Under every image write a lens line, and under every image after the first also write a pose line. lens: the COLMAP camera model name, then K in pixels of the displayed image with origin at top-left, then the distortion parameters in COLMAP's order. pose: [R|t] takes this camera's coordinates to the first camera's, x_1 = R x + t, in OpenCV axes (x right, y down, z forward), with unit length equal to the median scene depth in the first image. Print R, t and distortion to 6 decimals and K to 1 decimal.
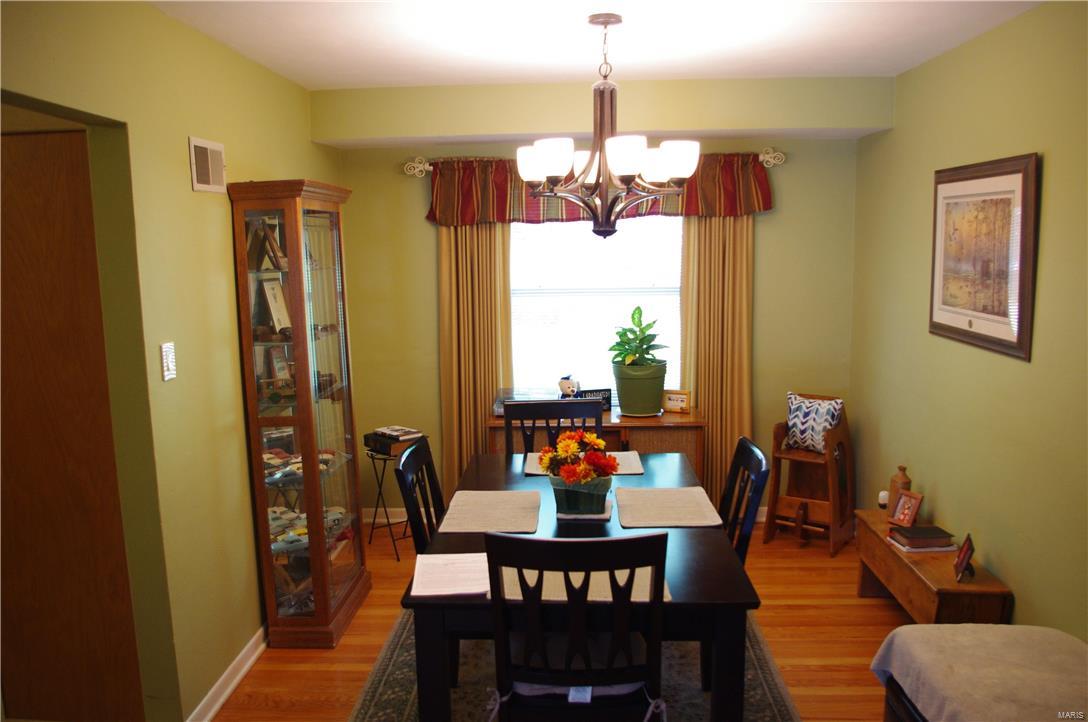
lens RADIAL K [[844.8, 0, 542.6], [0, 844.8, 367.7], [0, 0, 1]] dist [-0.086333, 0.033816]
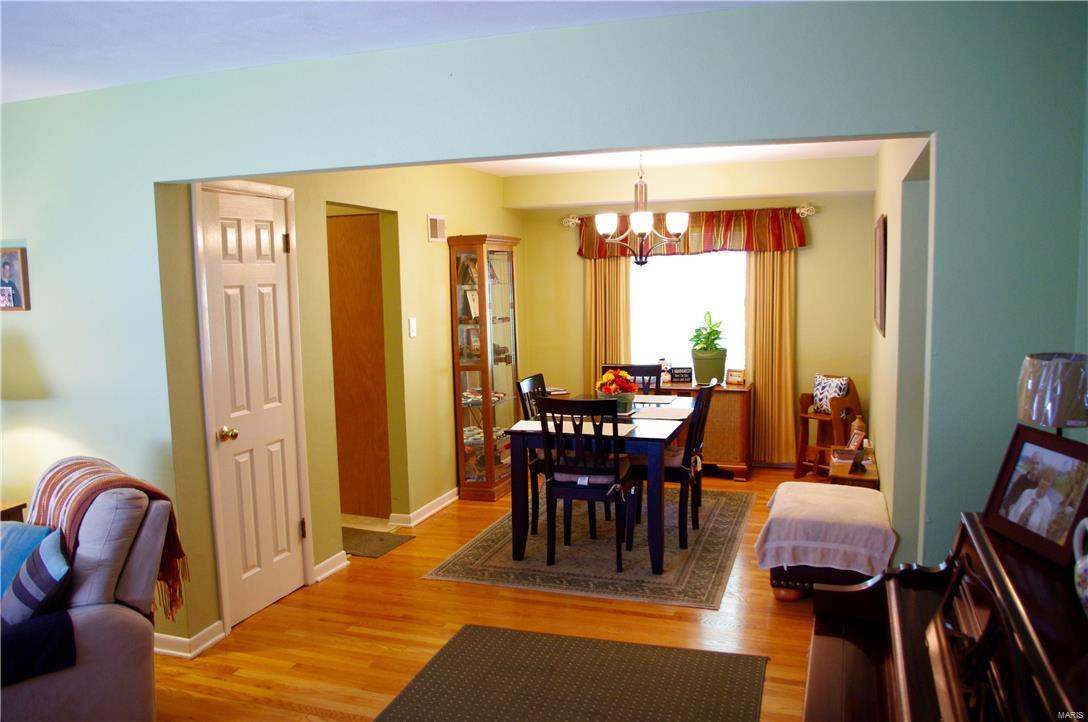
lens RADIAL K [[844.8, 0, 542.6], [0, 844.8, 367.7], [0, 0, 1]] dist [-0.086333, 0.033816]
pose [[0.958464, 0.029233, -0.283710, 0.305159], [-0.039015, 0.998821, -0.028889, 0.096347], [0.282531, 0.038757, 0.958475, -0.607353]]
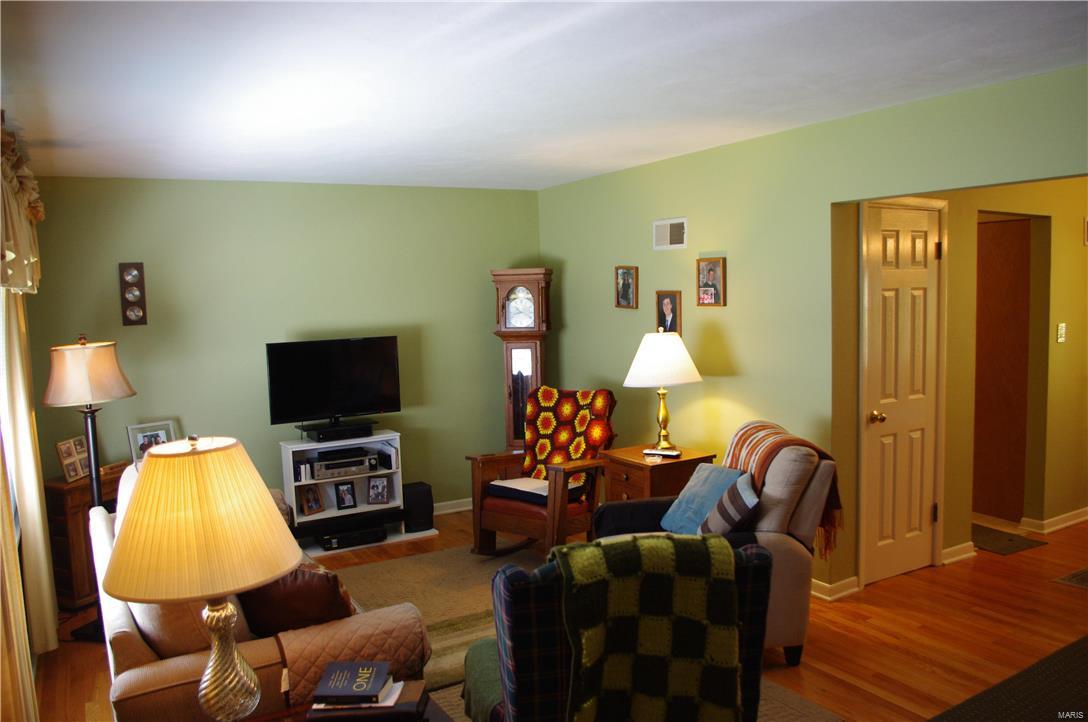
lens RADIAL K [[844.8, 0, 542.6], [0, 844.8, 367.7], [0, 0, 1]] dist [-0.086333, 0.033816]
pose [[0.541044, 0.078667, -0.837307, 0.373221], [-0.111186, 0.993567, 0.021503, 0.120867], [0.833612, 0.081463, 0.546310, -0.776903]]
